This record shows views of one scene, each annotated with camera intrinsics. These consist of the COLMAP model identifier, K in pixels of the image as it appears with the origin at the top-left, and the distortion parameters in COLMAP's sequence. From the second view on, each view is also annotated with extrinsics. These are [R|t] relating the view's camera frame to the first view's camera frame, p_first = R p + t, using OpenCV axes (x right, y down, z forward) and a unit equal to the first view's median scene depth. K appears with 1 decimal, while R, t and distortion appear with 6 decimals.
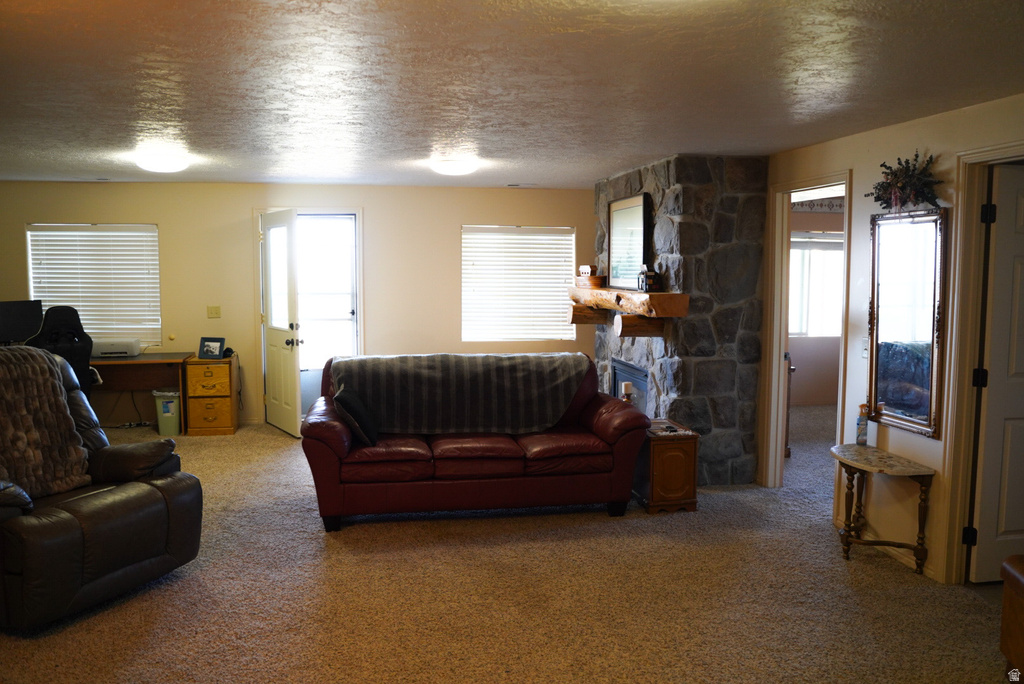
lens RADIAL K [[825.2, 0, 514.3], [0, 825.2, 342.6], [0, 0, 1]] dist [-0.116054, 0.085262]
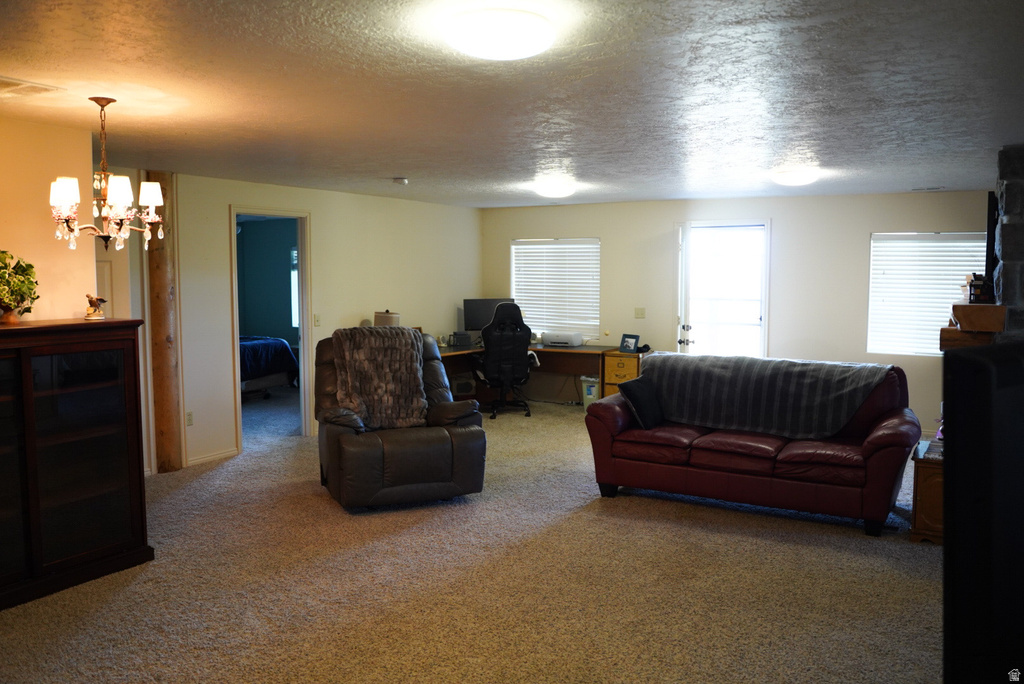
lens RADIAL K [[825.2, 0, 512.9], [0, 825.2, 339.8], [0, 0, 1]] dist [-0.116054, 0.085262]
pose [[0.742237, 0.051935, -0.668122, 0.414151], [-0.062189, 0.998028, 0.008493, 0.002533], [0.667245, 0.035246, 0.744004, 0.016857]]
